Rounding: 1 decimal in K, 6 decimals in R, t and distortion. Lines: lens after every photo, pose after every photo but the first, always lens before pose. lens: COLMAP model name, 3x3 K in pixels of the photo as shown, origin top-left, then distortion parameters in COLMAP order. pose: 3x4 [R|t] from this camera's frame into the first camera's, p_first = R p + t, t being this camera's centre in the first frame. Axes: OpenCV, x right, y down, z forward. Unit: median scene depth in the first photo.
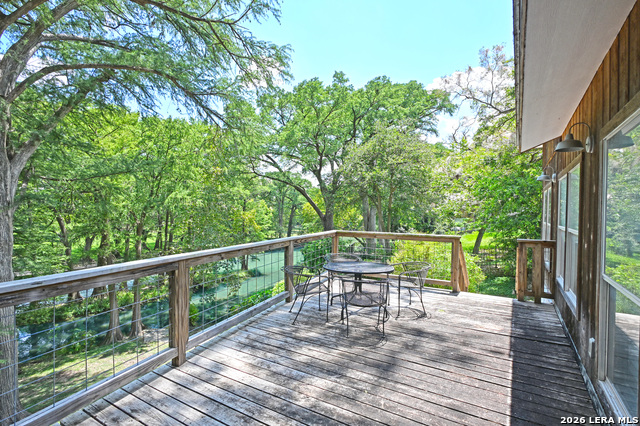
lens RADIAL K [[314.9, 0, 326.1], [0, 314.9, 212.4], [0, 0, 1]] dist [-0.004395, 0.003209]
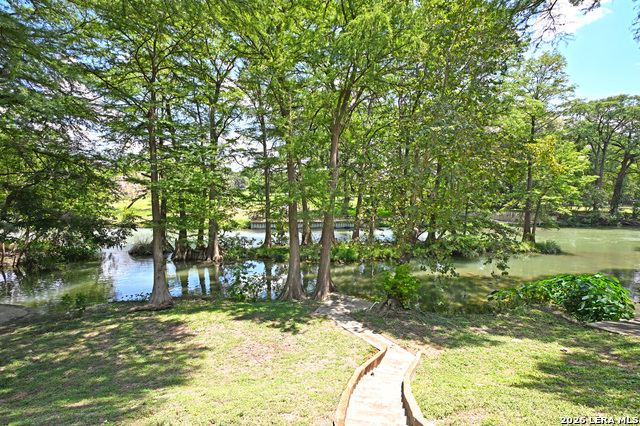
lens RADIAL K [[314.9, 0, 318.3], [0, 314.9, 214.2], [0, 0, 1]] dist [-0.004395, 0.003209]
pose [[0.662873, 0.045779, -0.747331, -0.168457], [-0.000371, 0.998149, 0.060815, 0.208248], [0.748732, -0.040035, 0.661663, 0.654937]]
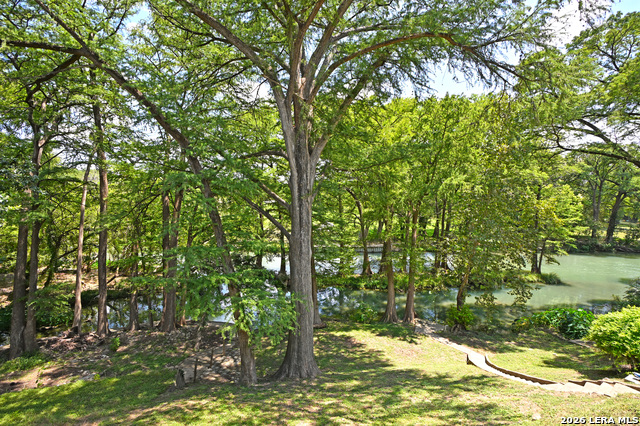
lens RADIAL K [[314.9, 0, 318.4], [0, 314.9, 213.2], [0, 0, 1]] dist [-0.004395, 0.003209]
pose [[0.652448, 0.041925, -0.756673, -0.046750], [-0.010279, 0.998866, 0.046481, -0.001242], [0.757764, -0.022548, 0.652139, 0.138850]]
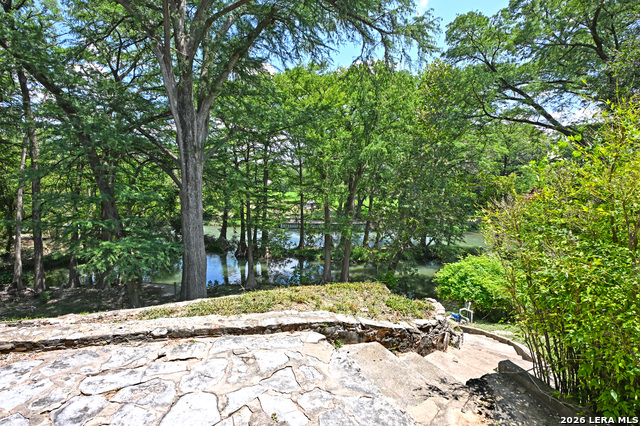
lens RADIAL K [[314.9, 0, 319.1], [0, 314.9, 214.5], [0, 0, 1]] dist [-0.004395, 0.003209]
pose [[0.634138, 0.093565, -0.767538, 0.141248], [-0.023398, 0.994519, 0.101904, 0.050744], [0.772866, -0.046663, 0.632852, 0.316726]]
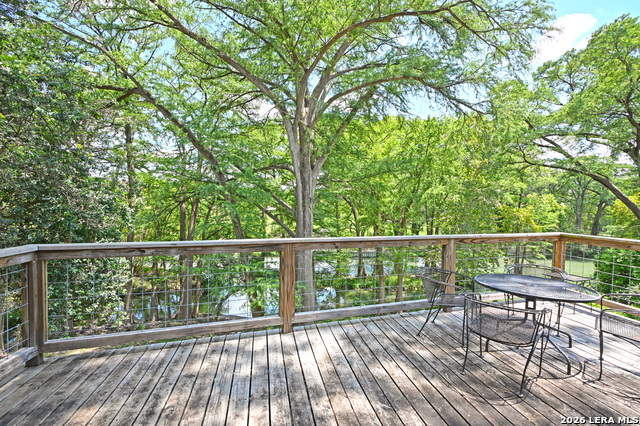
lens RADIAL K [[314.9, 0, 318.4], [0, 314.9, 212.4], [0, 0, 1]] dist [-0.004395, 0.003209]
pose [[0.658385, 0.024260, -0.752291, 0.058567], [-0.014533, 0.999704, 0.019519, 0.001733], [0.752541, -0.001918, 0.658542, 0.039658]]
